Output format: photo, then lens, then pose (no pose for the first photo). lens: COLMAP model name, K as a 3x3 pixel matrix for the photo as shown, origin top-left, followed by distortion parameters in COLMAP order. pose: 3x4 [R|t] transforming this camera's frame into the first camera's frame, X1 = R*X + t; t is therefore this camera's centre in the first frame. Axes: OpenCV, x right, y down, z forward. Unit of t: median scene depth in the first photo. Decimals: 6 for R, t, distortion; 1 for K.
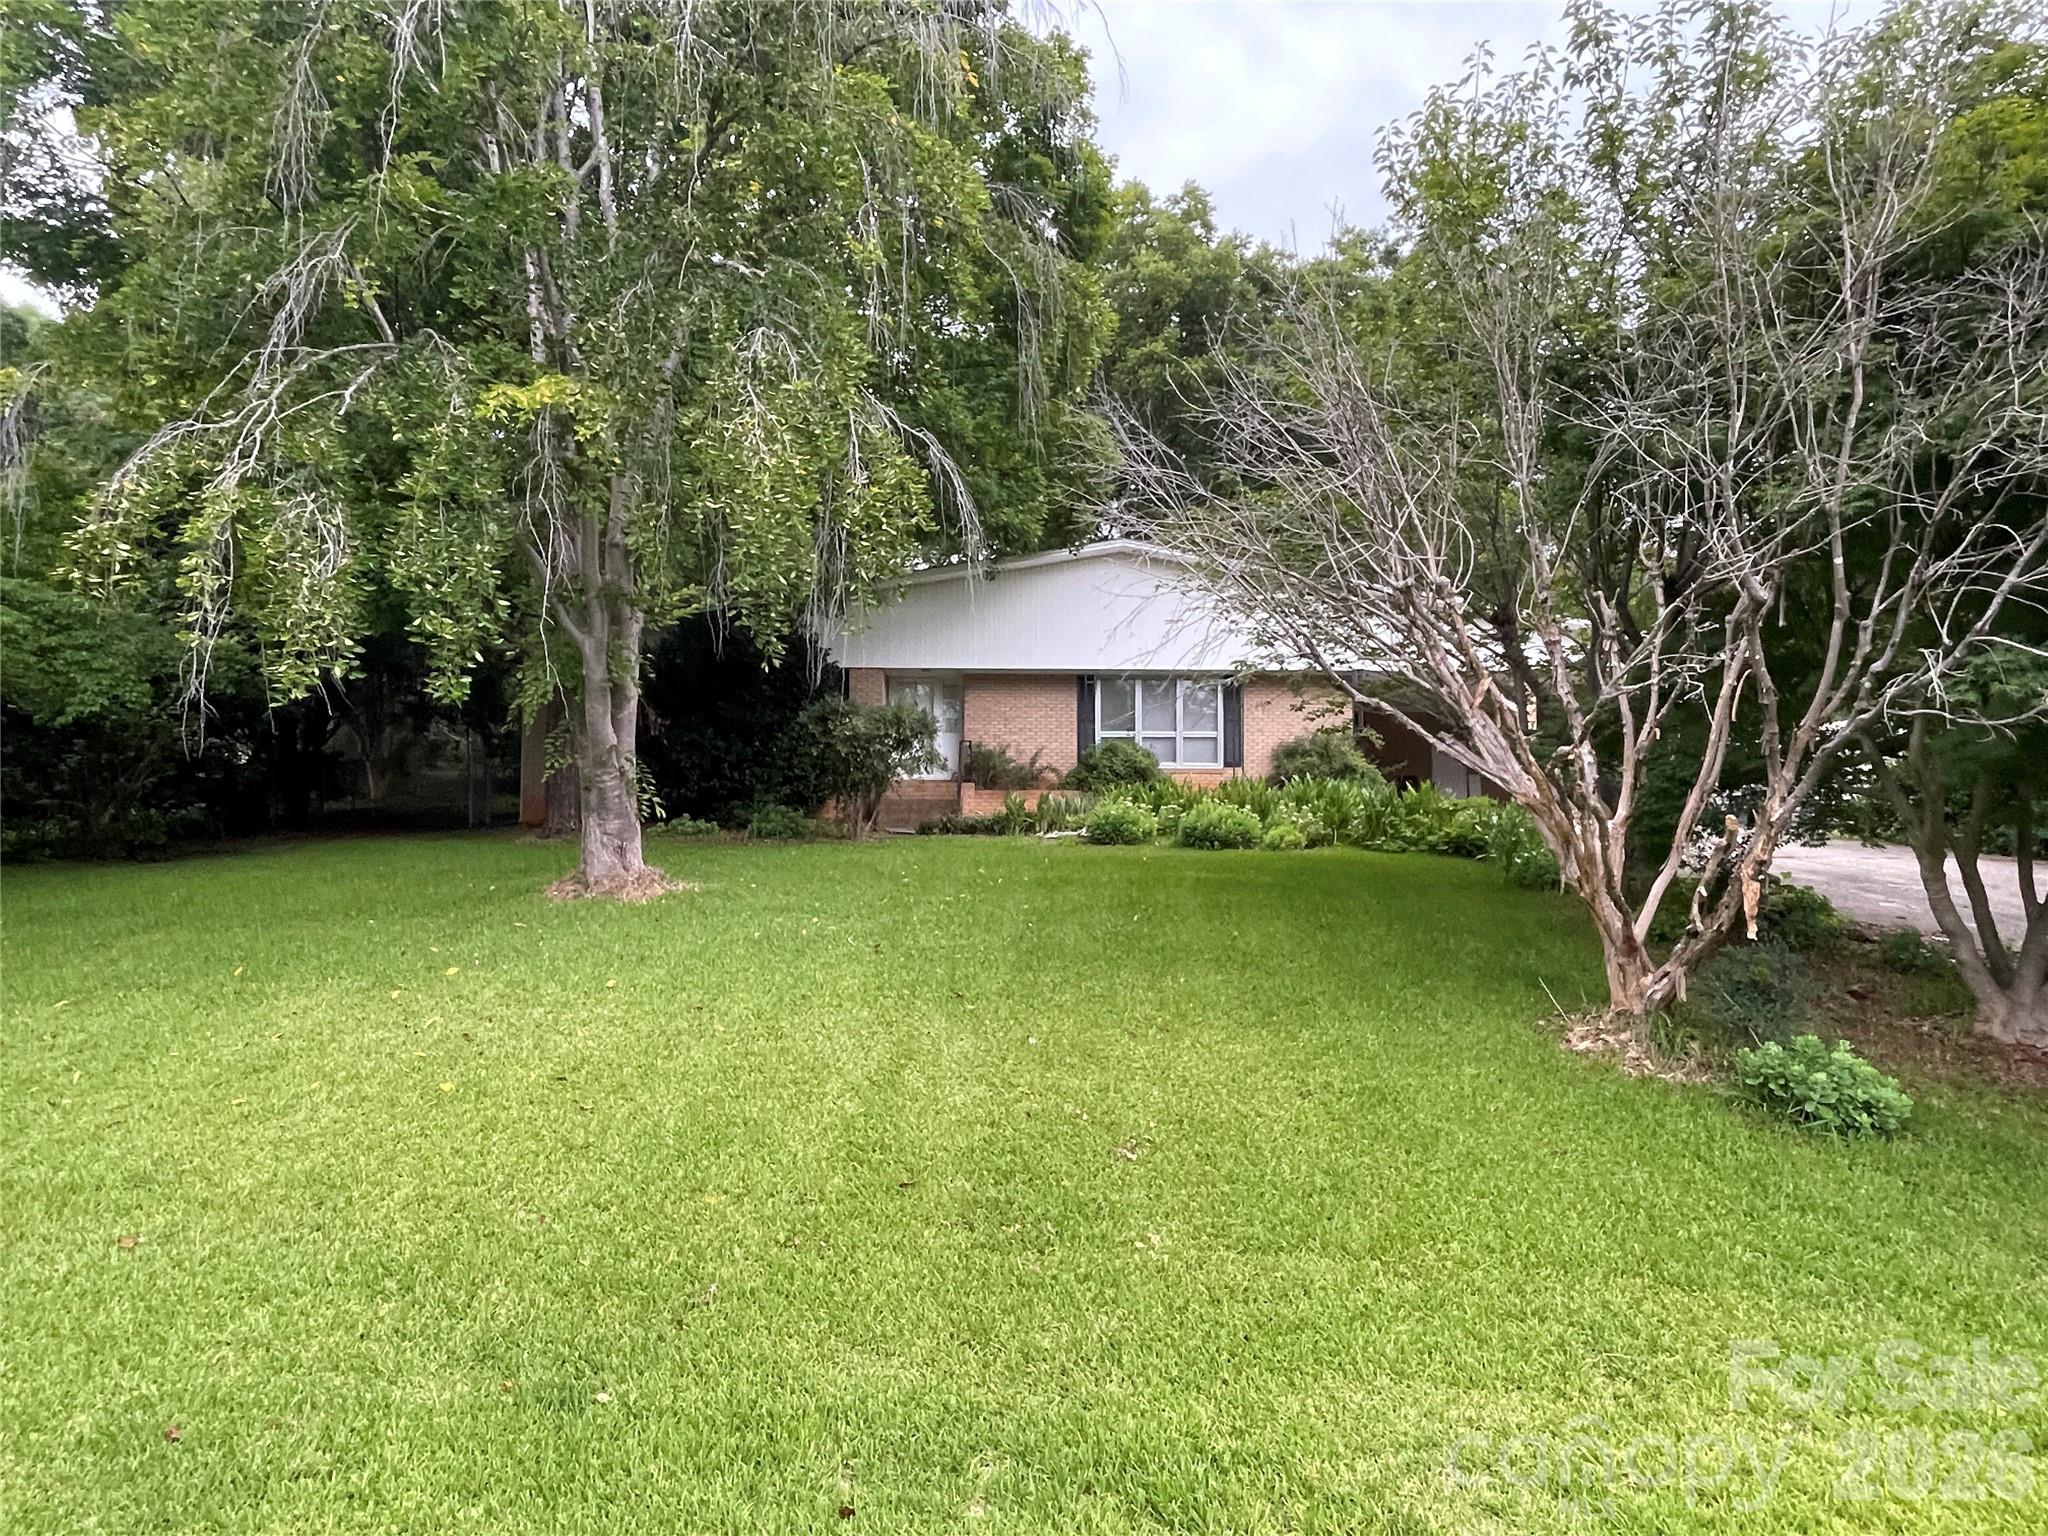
lens RADIAL K [[1197.7, 0, 1024.0], [0, 1197.7, 768.0], [0, 0, 1]] dist [0.000122, 0.000225]
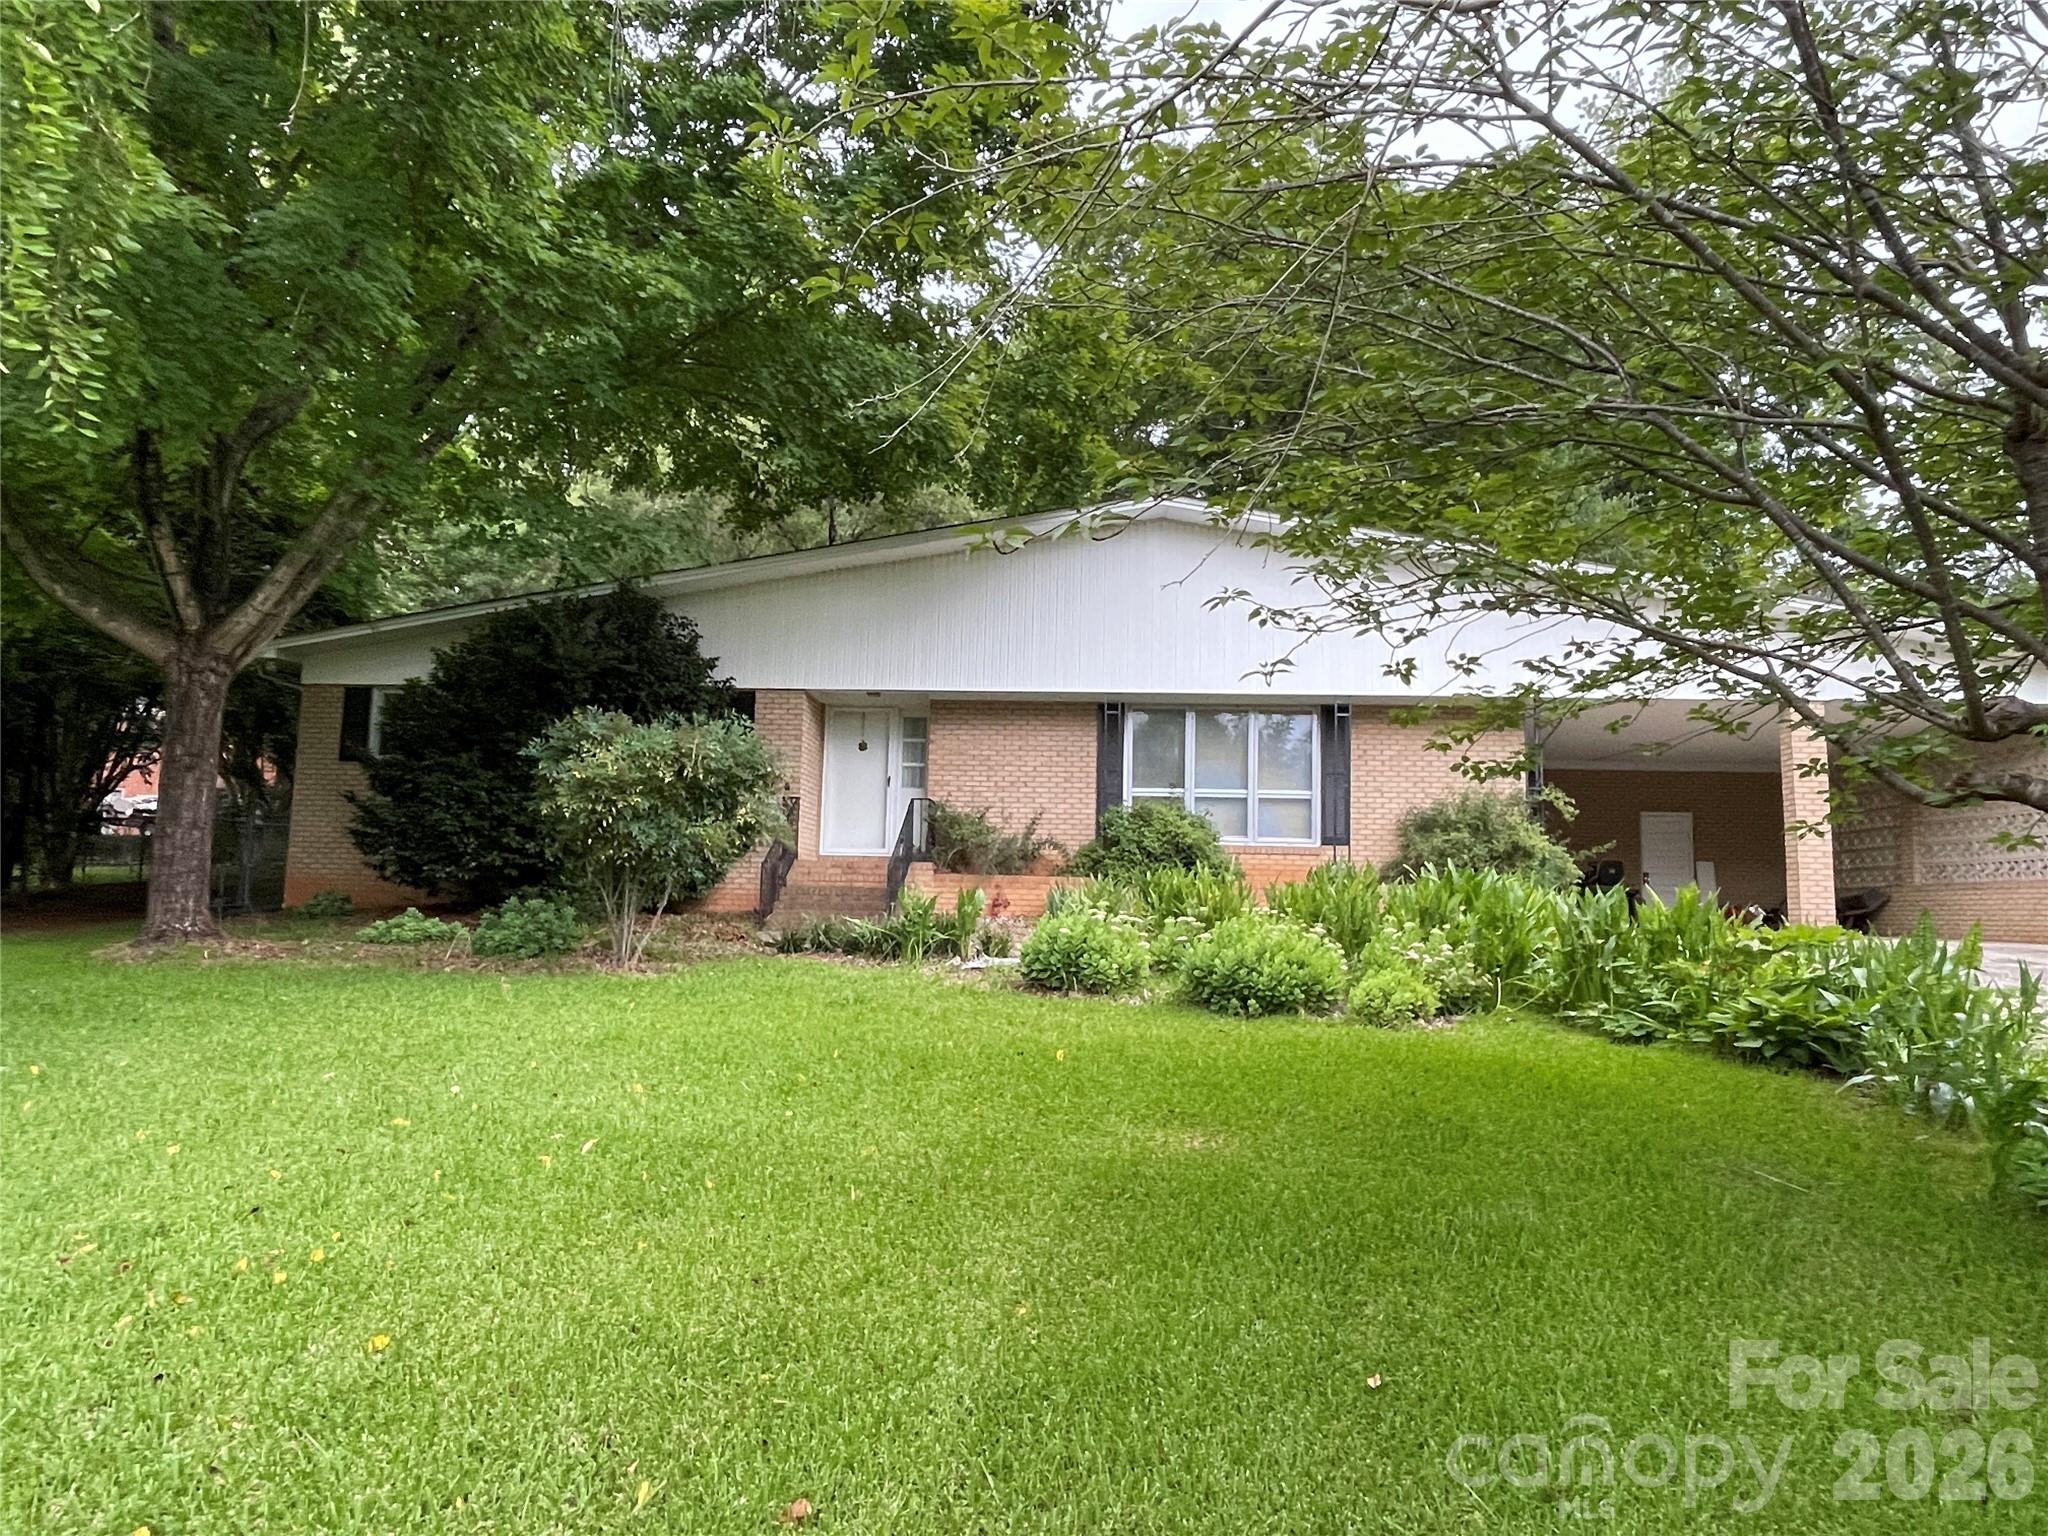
lens RADIAL K [[1286.9, 0, 1024.0], [0, 1286.9, 768.0], [0, 0, 1]] dist [-0.003619, -0.002915]
pose [[0.995088, 0.011911, -0.098278, 0.086039], [-0.017176, 0.998452, -0.052898, -0.003344], [0.097495, 0.054326, 0.993752, 0.332679]]
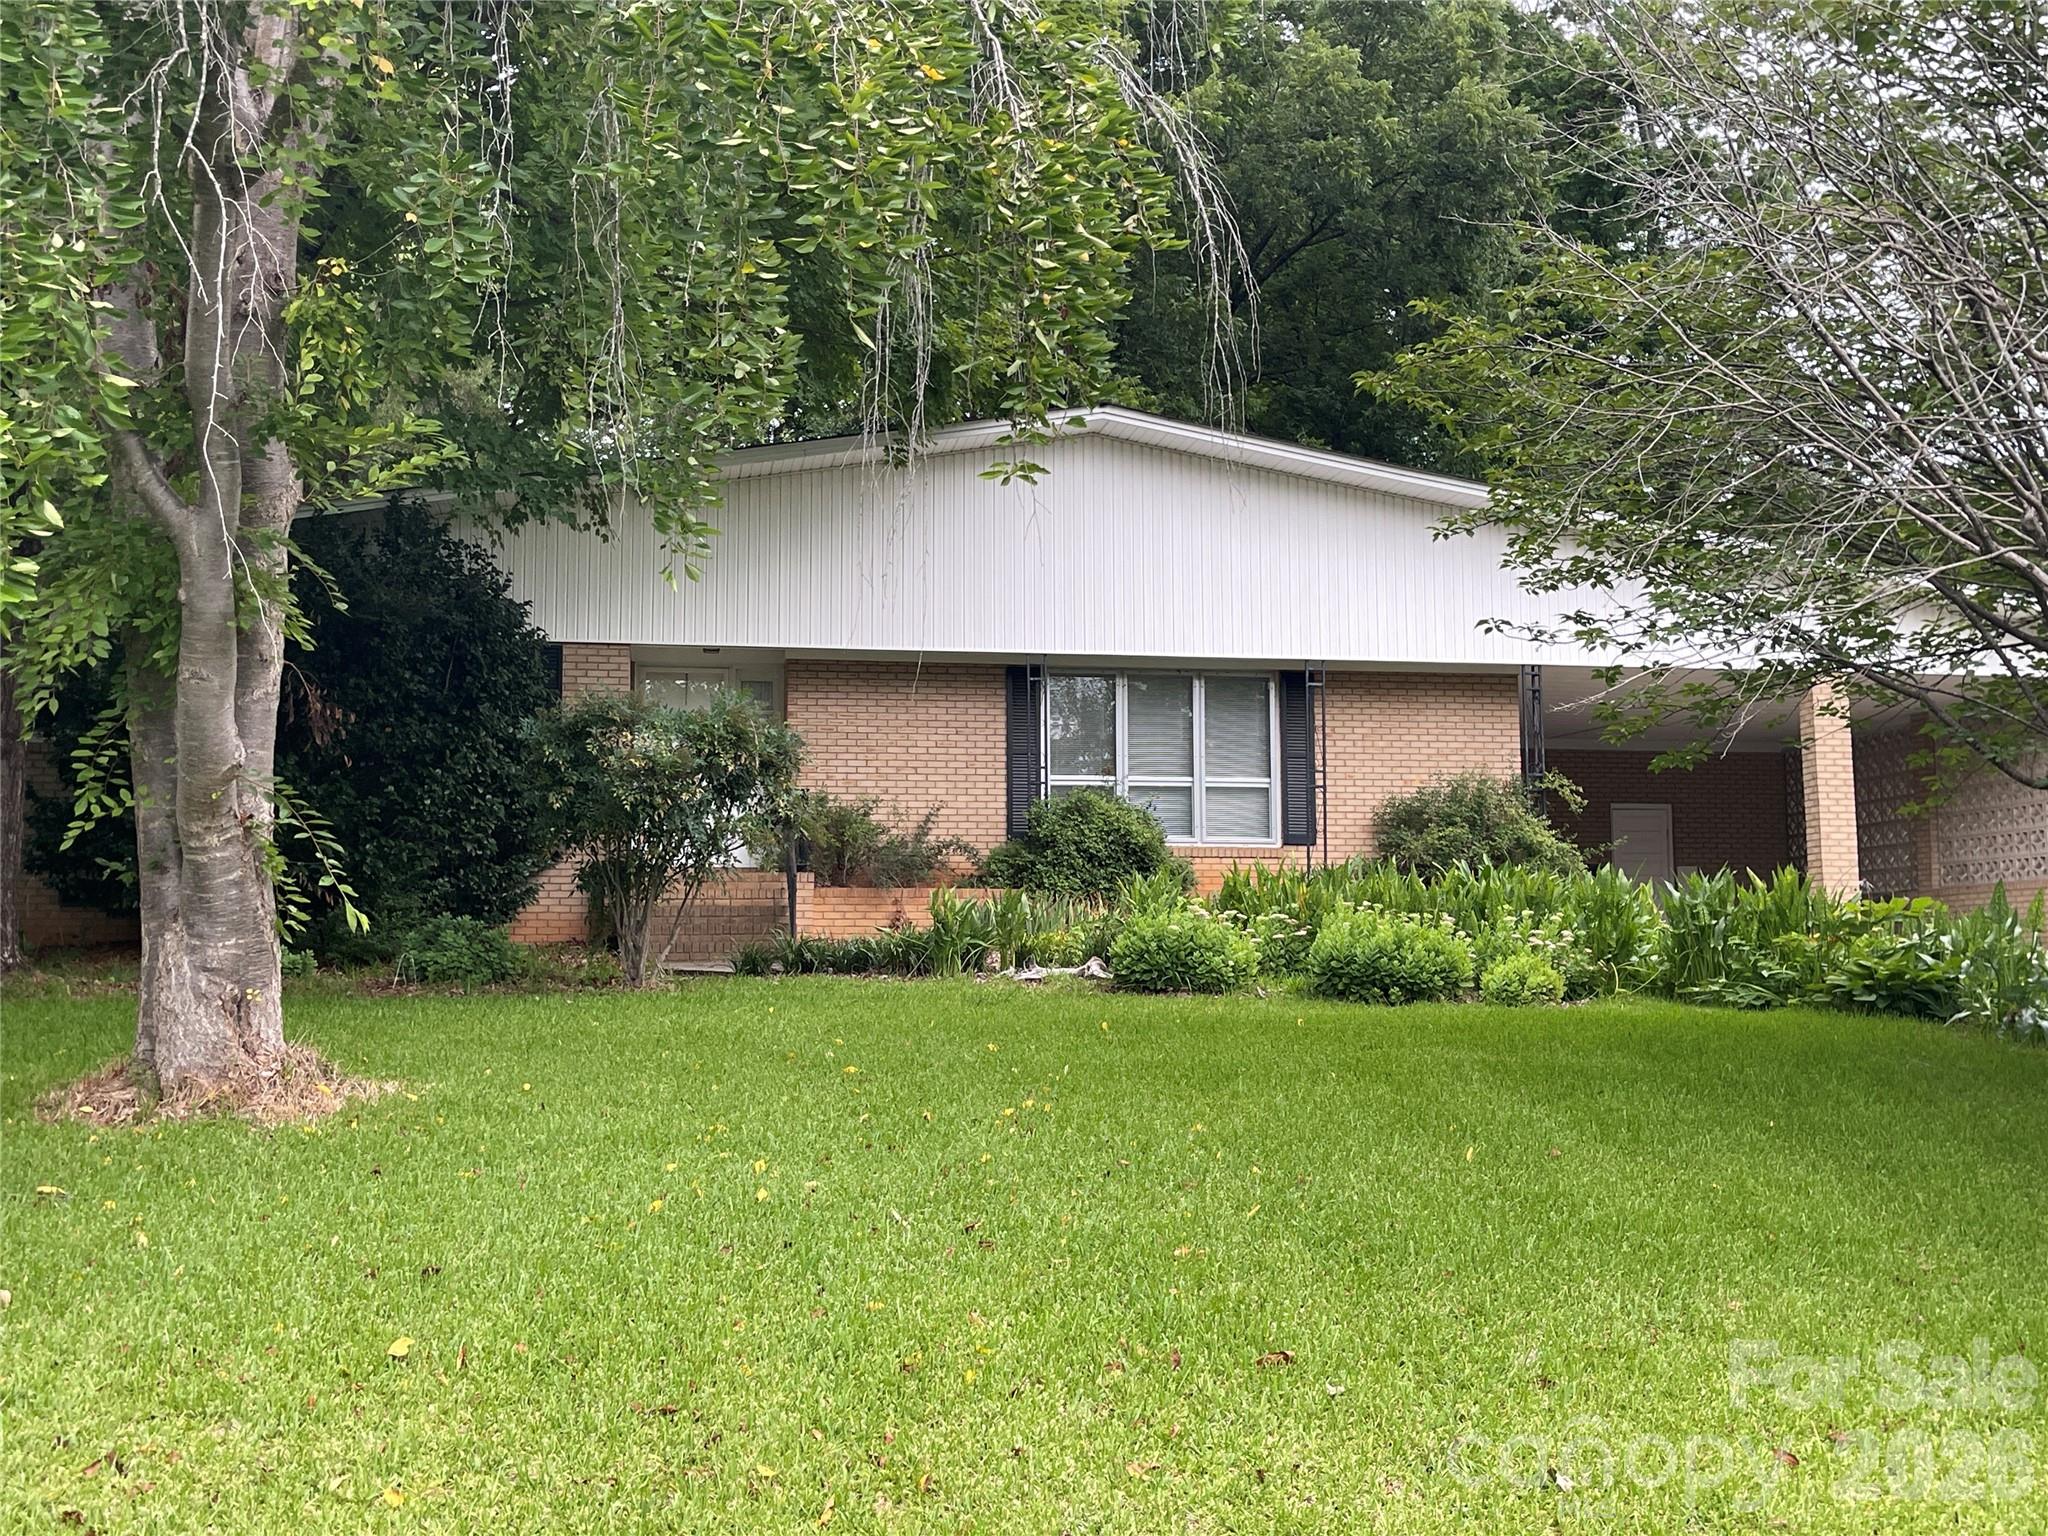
lens RADIAL K [[2161.3, 0, 1024.0], [0, 2161.3, 768.0], [0, 0, 1]] dist [0.043912, -0.006837]
pose [[0.990980, 0.011433, 0.133523, -0.083486], [-0.005853, 0.999096, -0.042112, 0.006799], [-0.133884, 0.040951, 0.990151, 0.090454]]
